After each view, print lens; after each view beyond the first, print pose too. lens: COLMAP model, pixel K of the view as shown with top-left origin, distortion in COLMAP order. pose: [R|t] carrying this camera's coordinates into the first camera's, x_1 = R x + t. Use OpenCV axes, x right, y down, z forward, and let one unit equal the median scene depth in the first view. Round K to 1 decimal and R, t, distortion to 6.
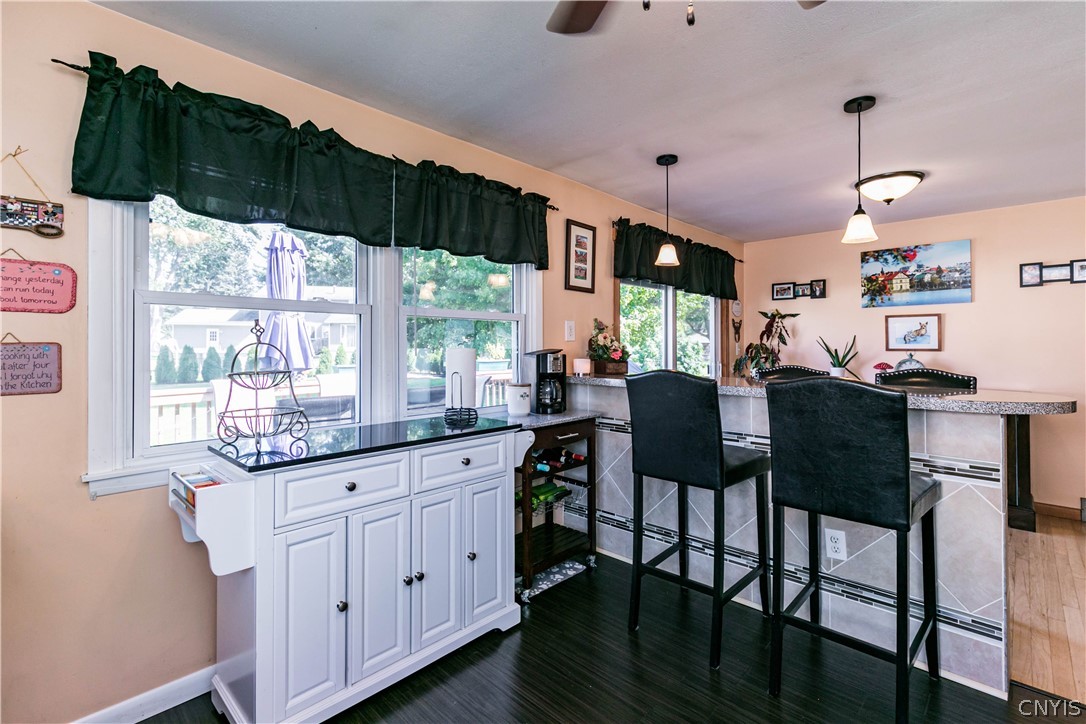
lens RADIAL K [[494.4, 0, 542.5], [0, 494.4, 344.0], [0, 0, 1]] dist [0.002700, 0.000114]
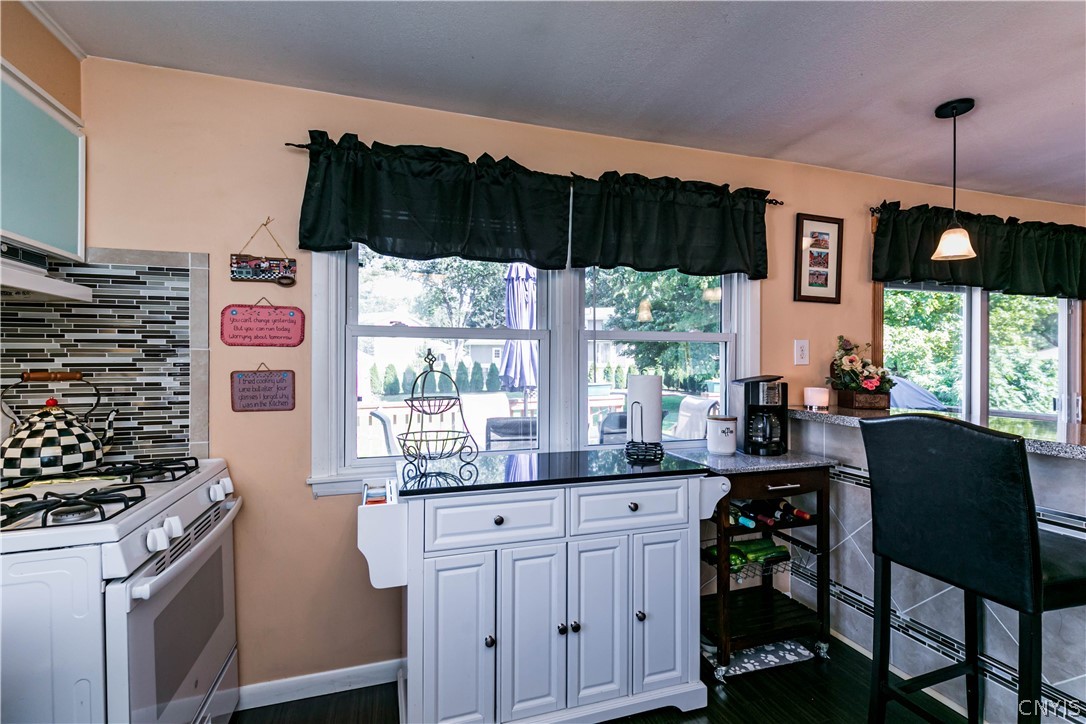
lens RADIAL K [[486.4, 0, 543.0], [0, 486.4, 362.0], [0, 0, 1]] dist [0.003894, 0.000003]
pose [[0.873375, 0.005155, -0.487021, 0.088760], [-0.002761, 0.999980, 0.005632, -0.016613], [0.487041, -0.003574, 0.873372, 0.121992]]
